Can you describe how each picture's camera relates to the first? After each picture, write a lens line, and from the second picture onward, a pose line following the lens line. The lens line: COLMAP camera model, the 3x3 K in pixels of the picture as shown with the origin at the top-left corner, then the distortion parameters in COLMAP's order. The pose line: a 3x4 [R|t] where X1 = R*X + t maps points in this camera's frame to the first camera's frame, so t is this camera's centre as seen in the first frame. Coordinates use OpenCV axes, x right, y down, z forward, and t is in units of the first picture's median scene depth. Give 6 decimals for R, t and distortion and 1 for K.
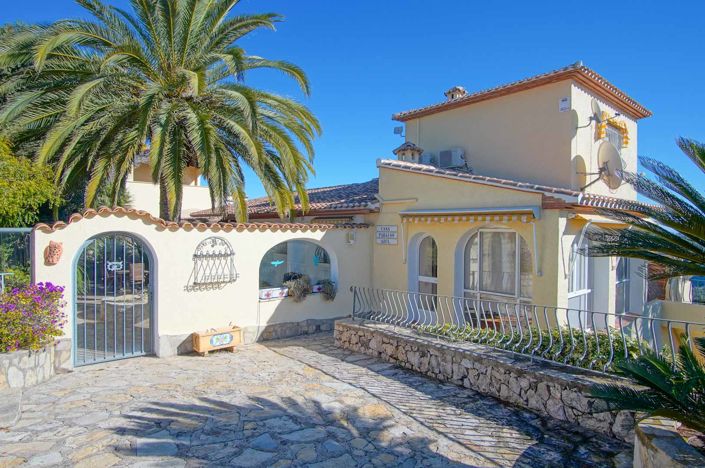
lens RADIAL K [[378.6, 0, 352.9], [0, 378.6, 228.9], [0, 0, 1]] dist [-0.024950, 0.002511]
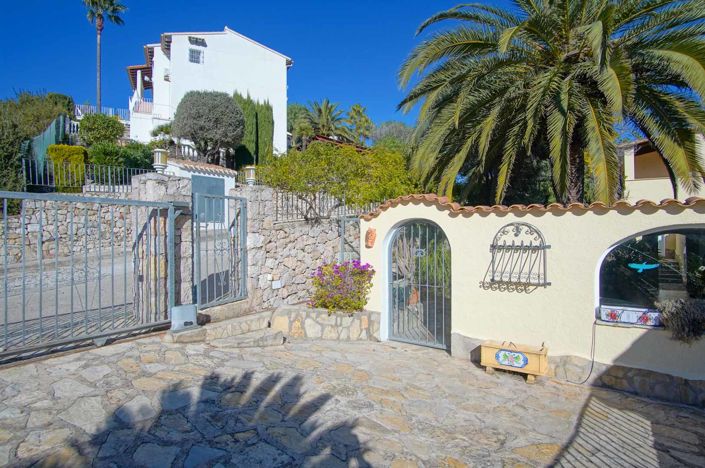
lens RADIAL K [[378.6, 0, 352.9], [0, 378.6, 228.9], [0, 0, 1]] dist [-0.024950, 0.002511]
pose [[0.288306, -0.018638, -0.957357, 0.276090], [0.007796, 0.999823, -0.017117, 0.044875], [0.957506, -0.002528, 0.288401, 0.473636]]
